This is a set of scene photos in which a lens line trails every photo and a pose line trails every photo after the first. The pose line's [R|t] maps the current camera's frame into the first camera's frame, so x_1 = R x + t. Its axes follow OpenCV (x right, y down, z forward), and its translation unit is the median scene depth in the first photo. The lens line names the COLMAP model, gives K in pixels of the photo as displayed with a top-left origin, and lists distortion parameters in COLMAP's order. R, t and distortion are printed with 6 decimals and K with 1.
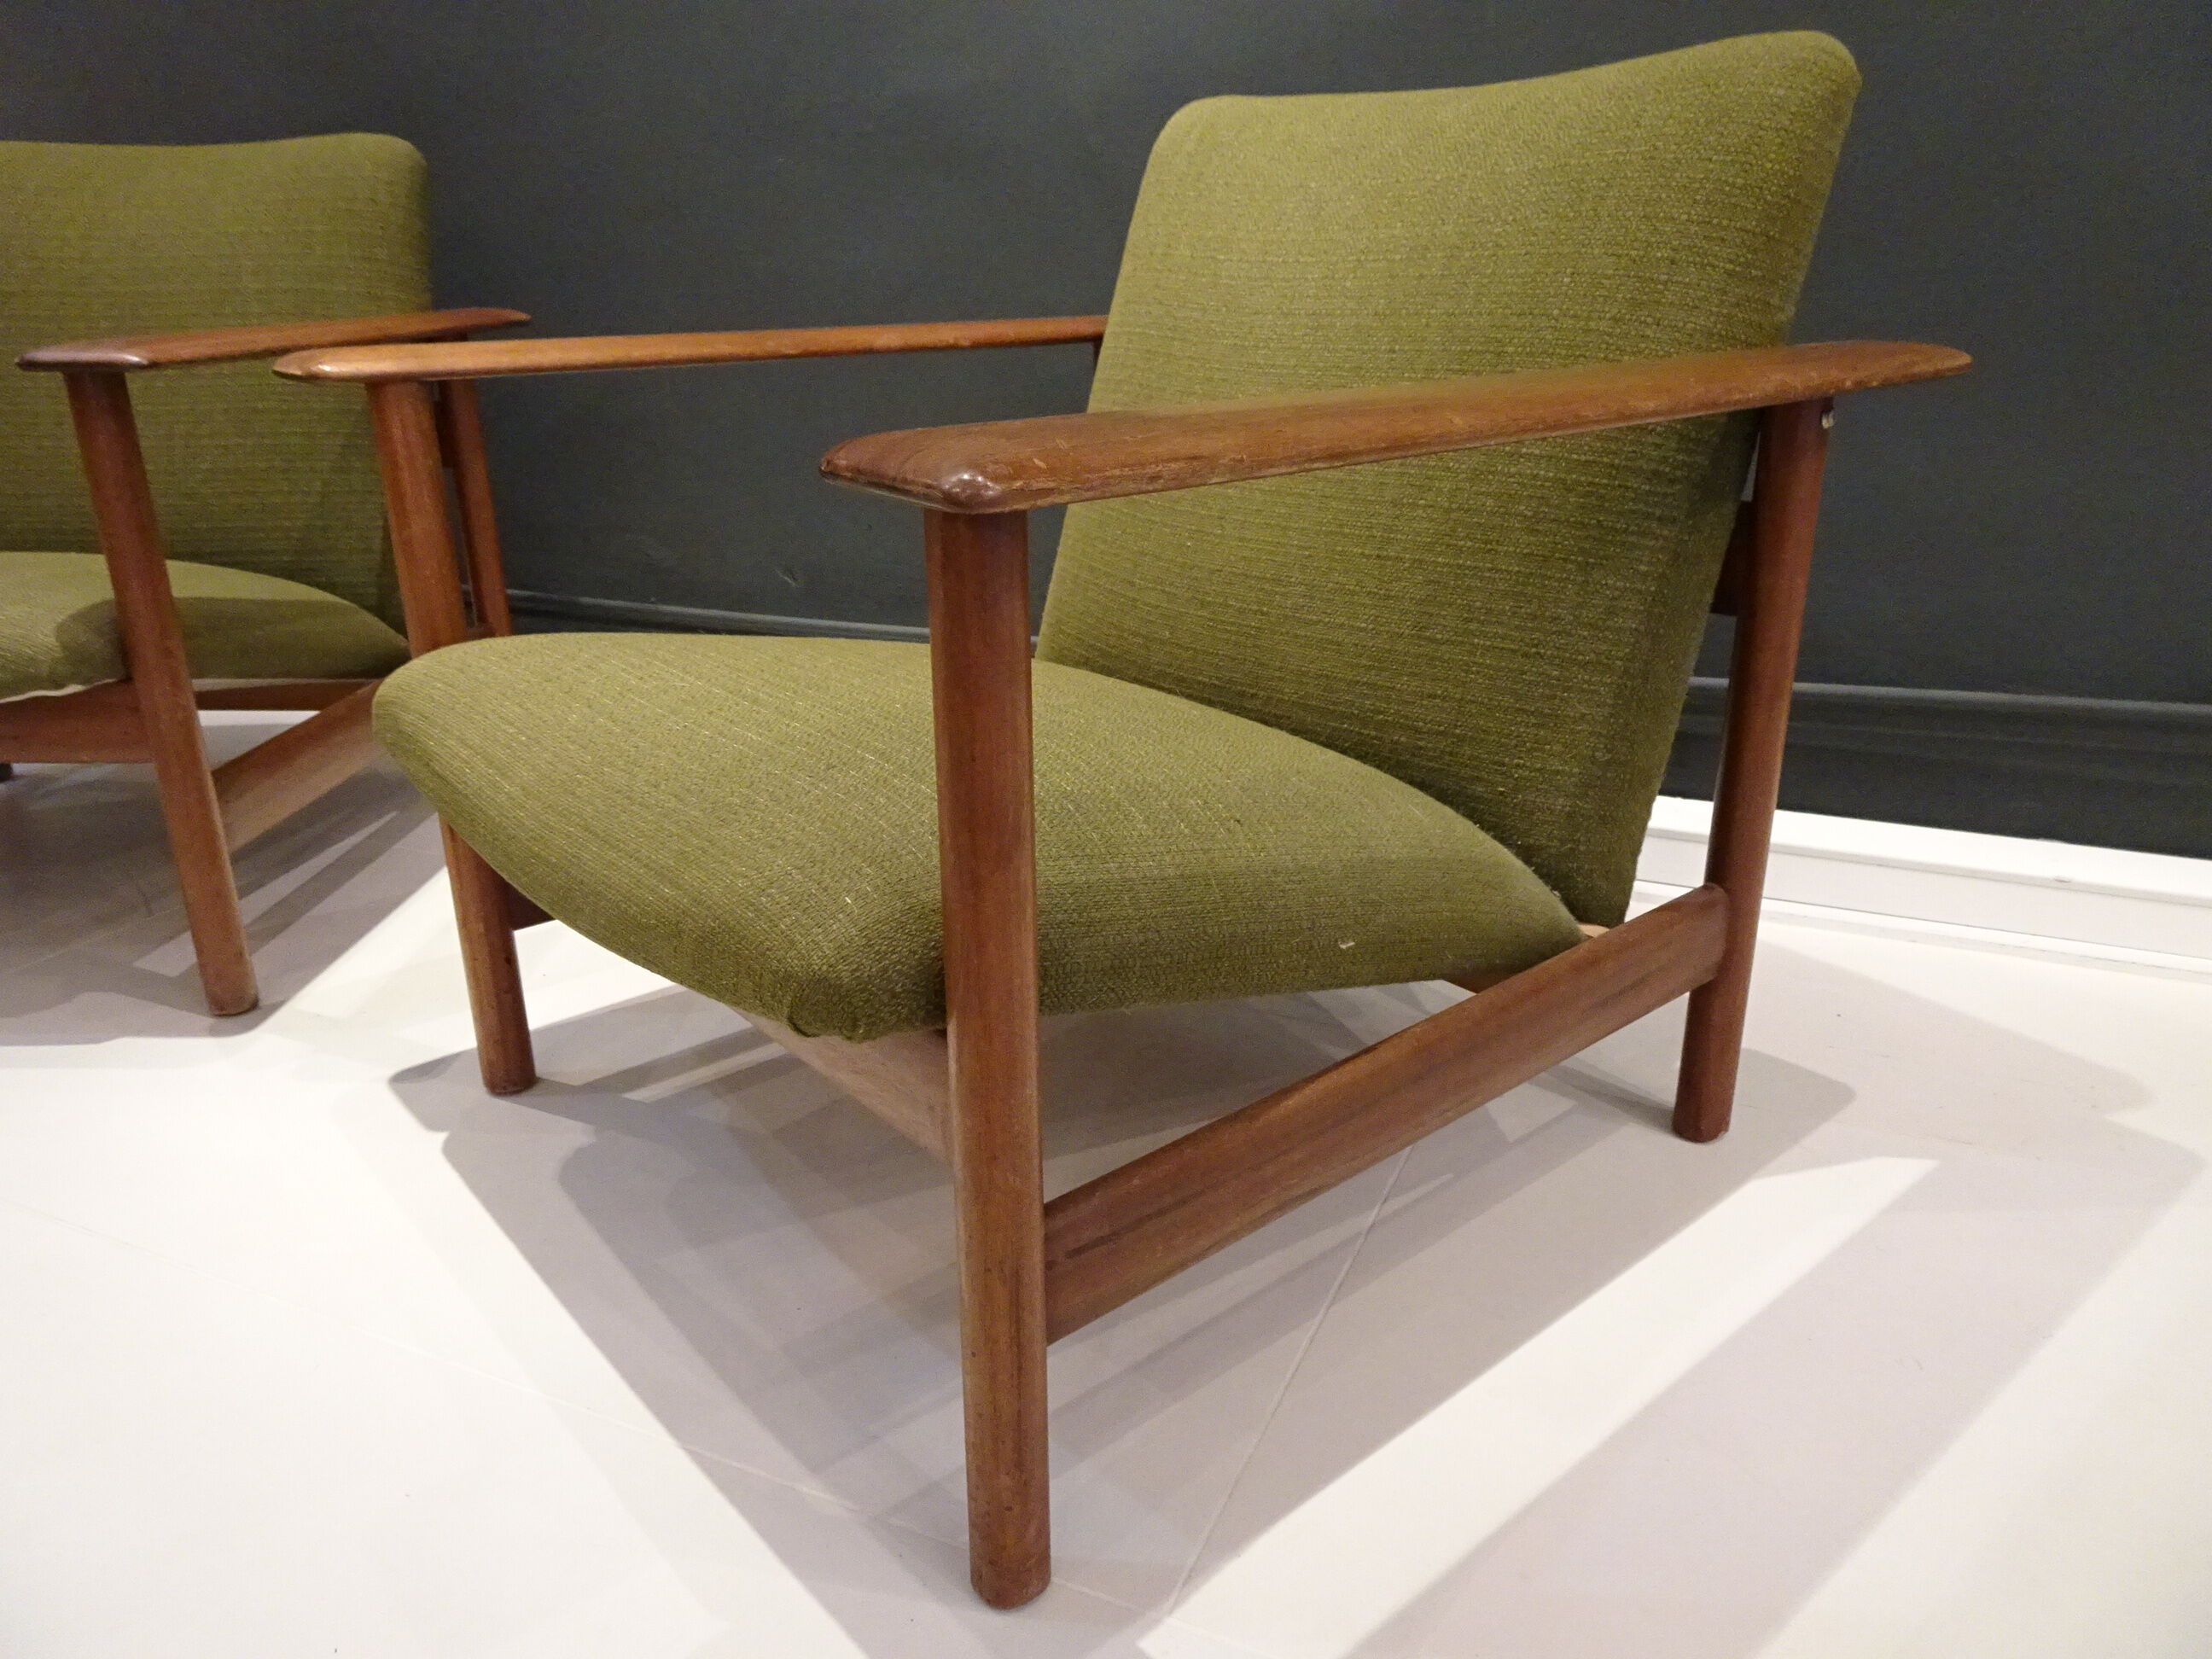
lens RADIAL K [[1584.4, 0, 1124.9], [0, 1584.4, 823.4], [0, 0, 1]] dist [0.019483, -0.008589]
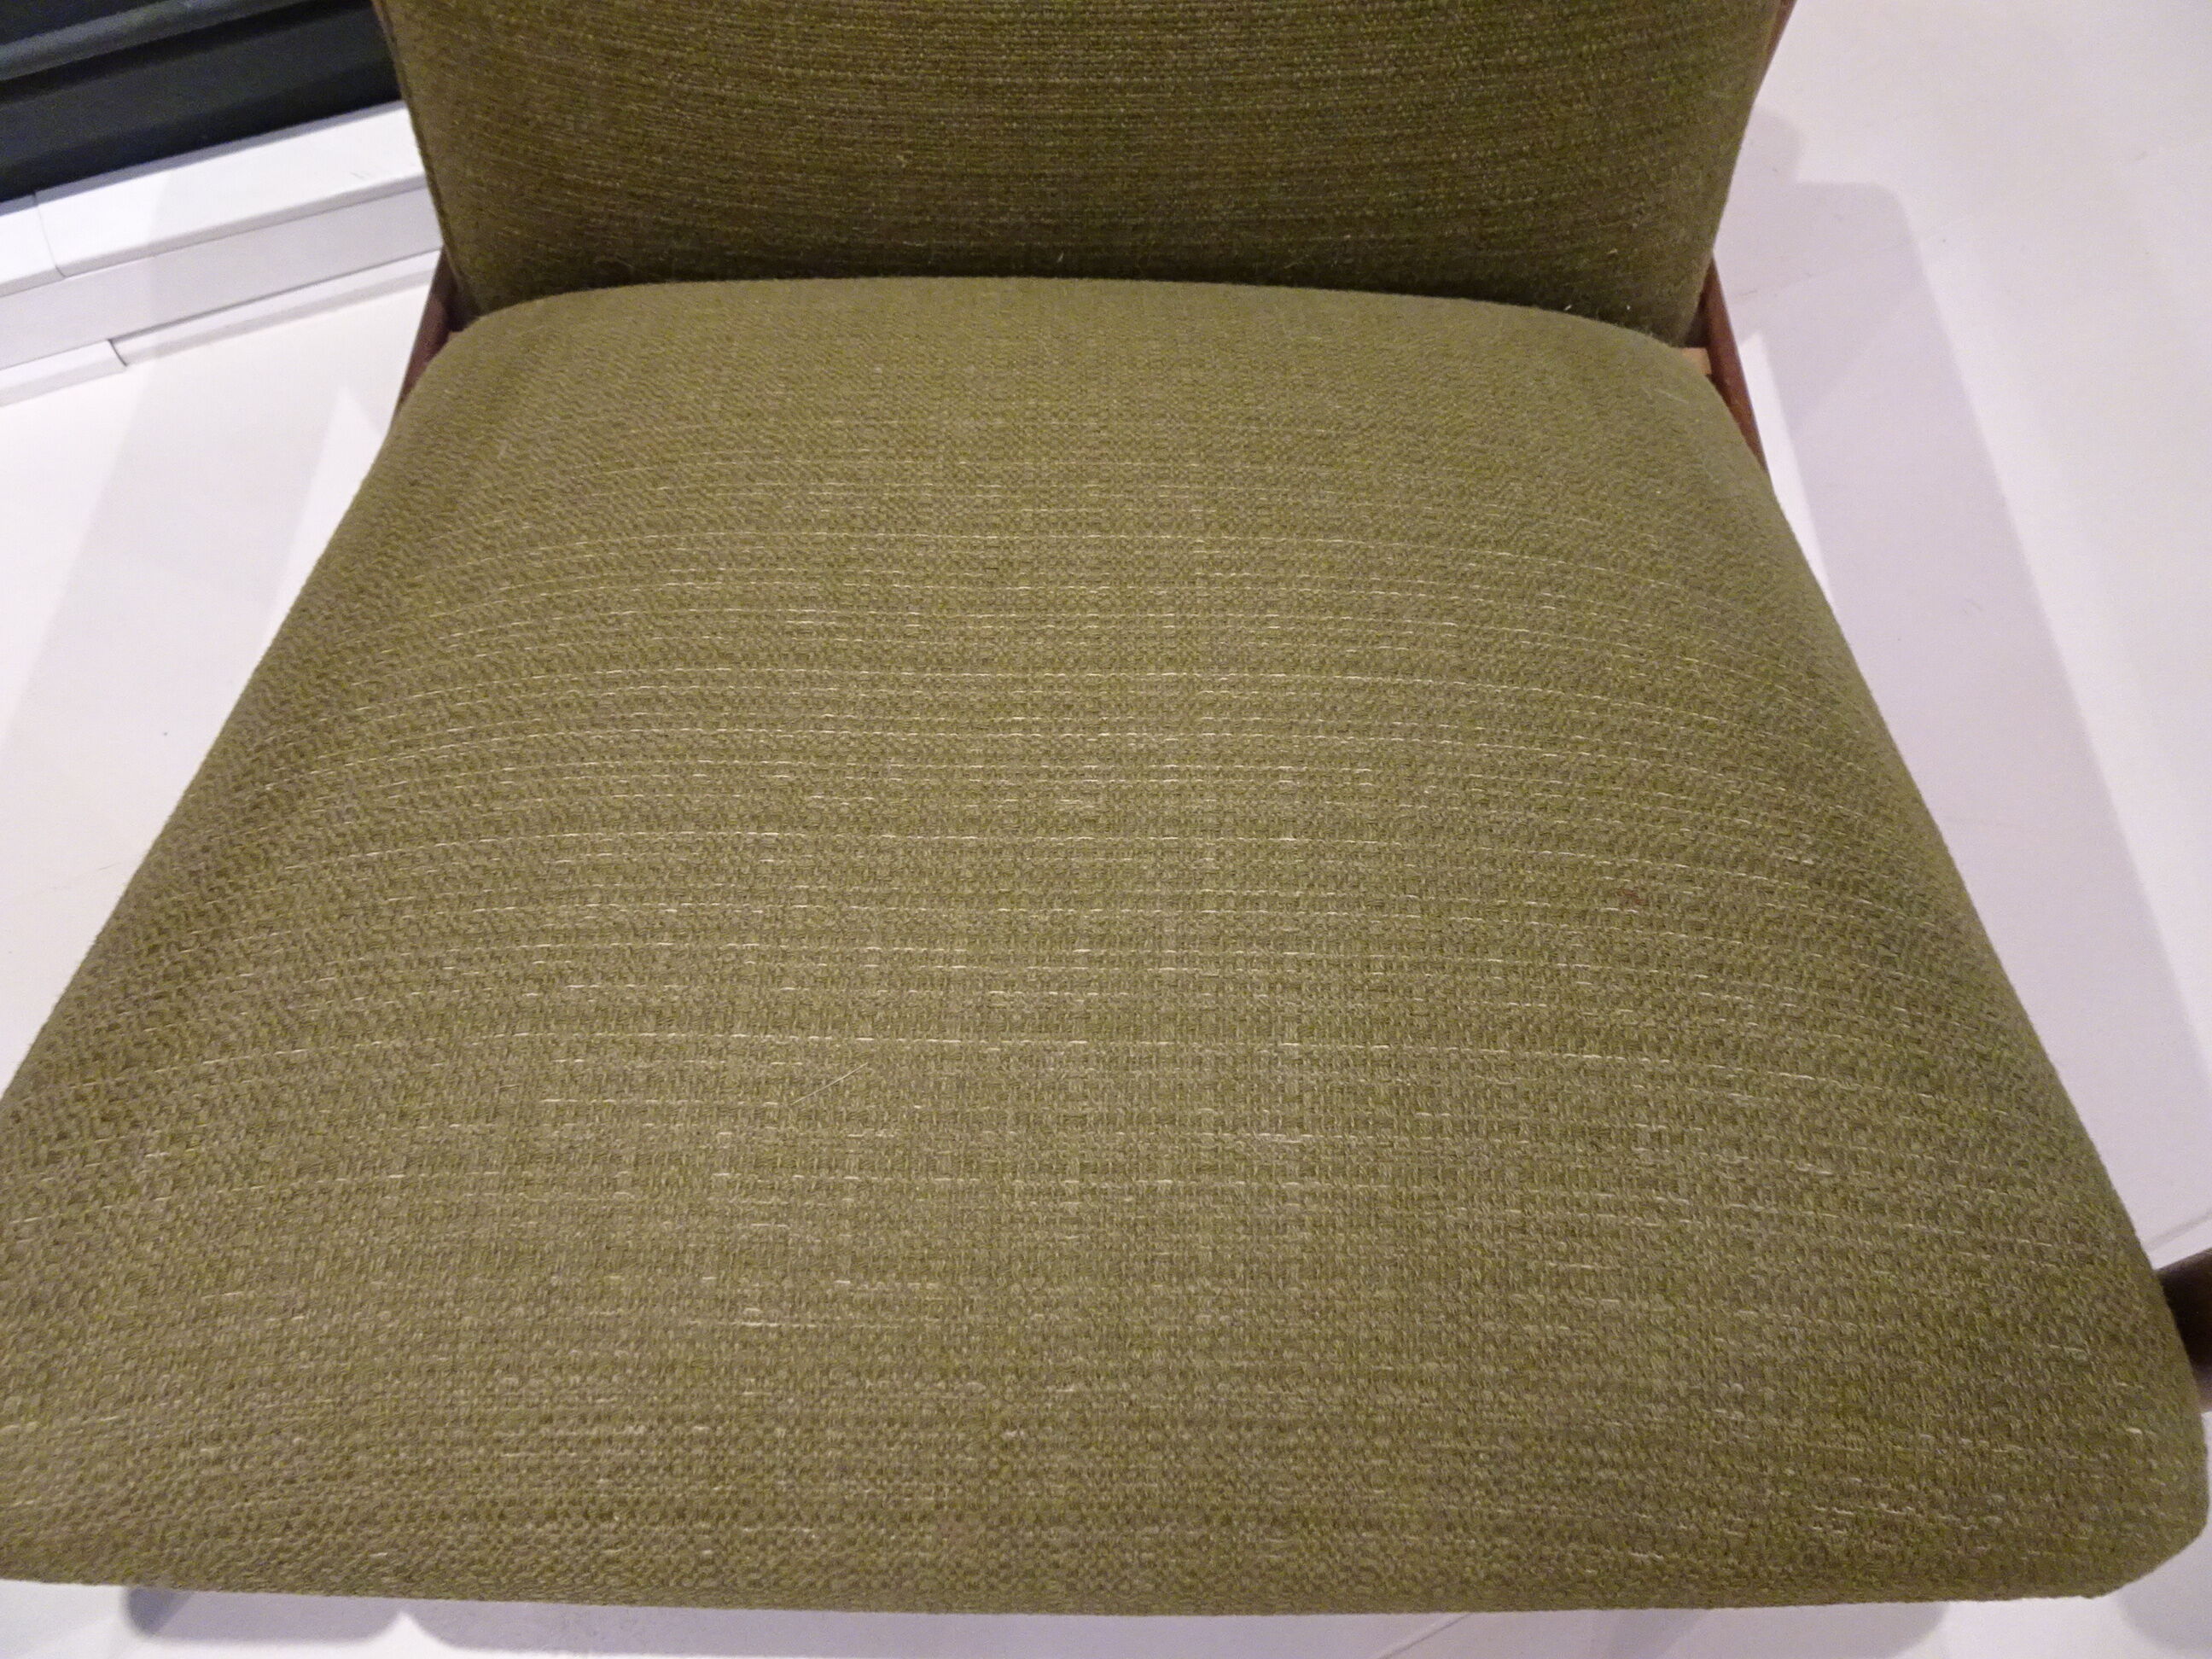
lens RADIAL K [[1584.4, 0, 1124.9], [0, 1584.4, 823.4], [0, 0, 1]] dist [0.019483, -0.008589]
pose [[0.655696, -0.652132, 0.380507, -0.321498], [0.238397, 0.657006, 0.715200, -0.396641], [-0.716400, -0.378242, 0.586262, 0.644640]]
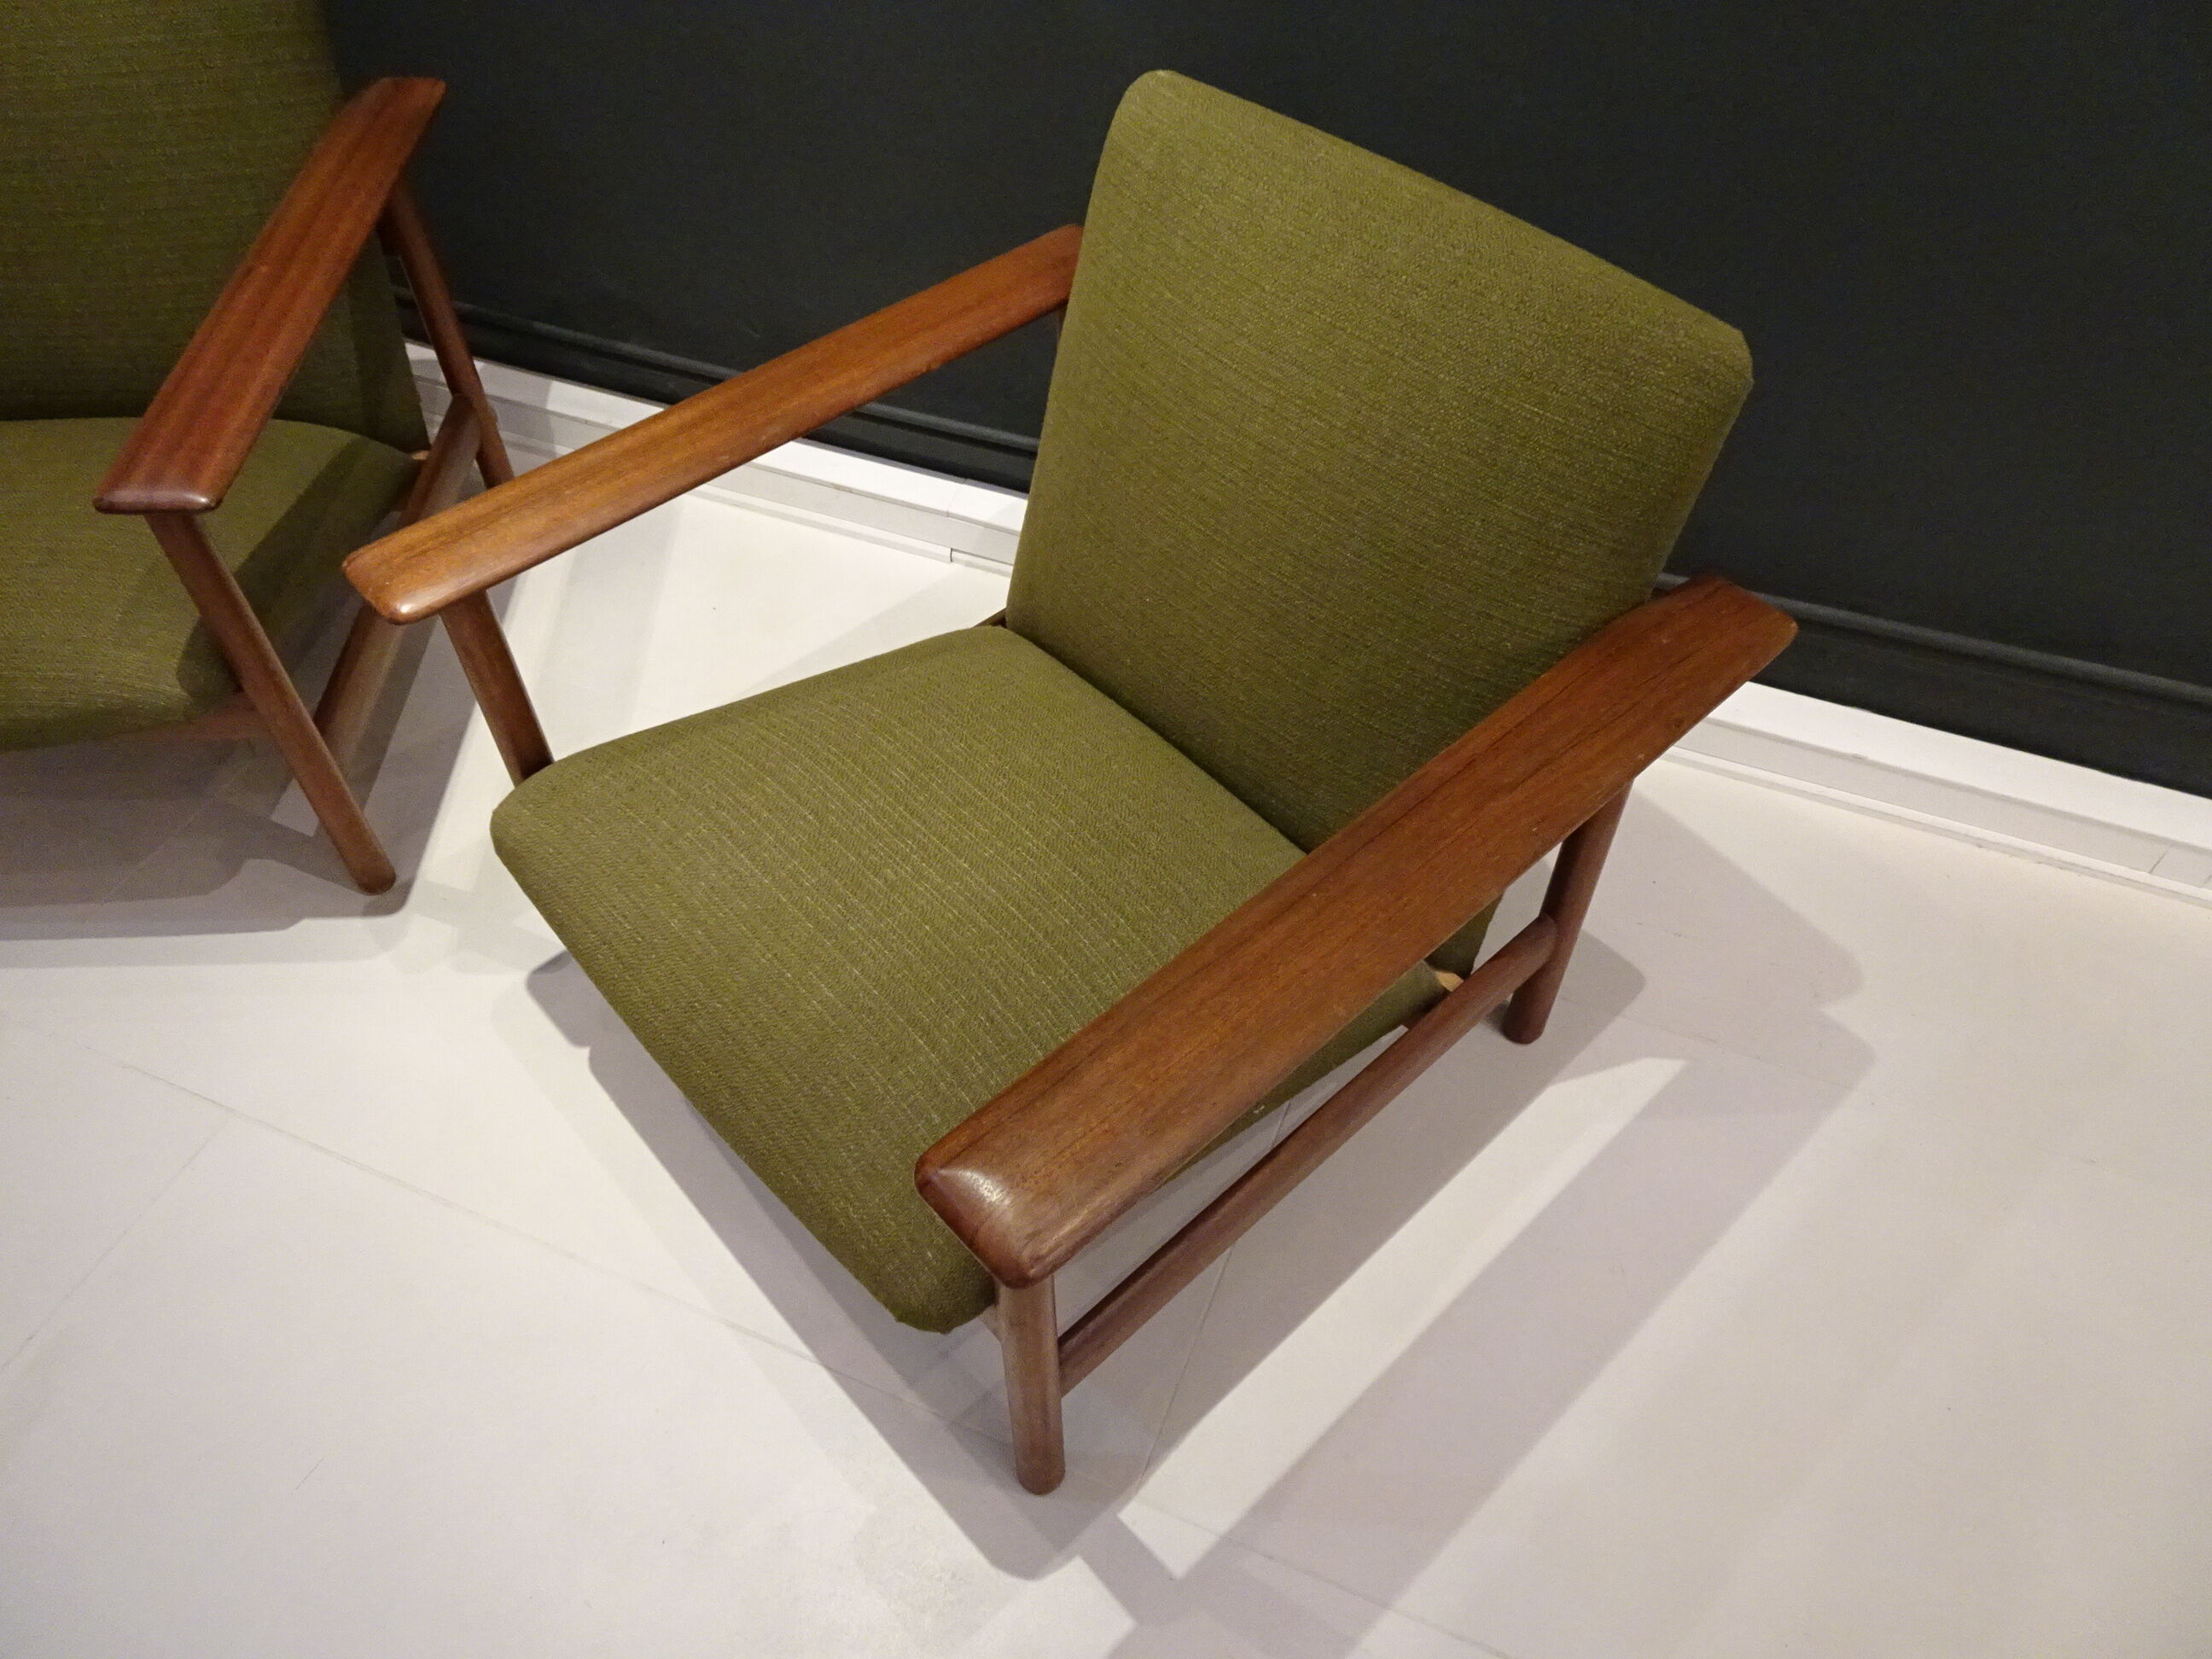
lens RADIAL K [[1584.6, 0, 1111.8], [0, 1584.6, 816.7], [0, 0, 1]] dist [0.050921, -0.158561]
pose [[0.999567, -0.018688, 0.022722, -0.016671], [0.005549, 0.878230, 0.478206, -0.683211], [-0.028892, -0.477873, 0.877954, -0.101683]]
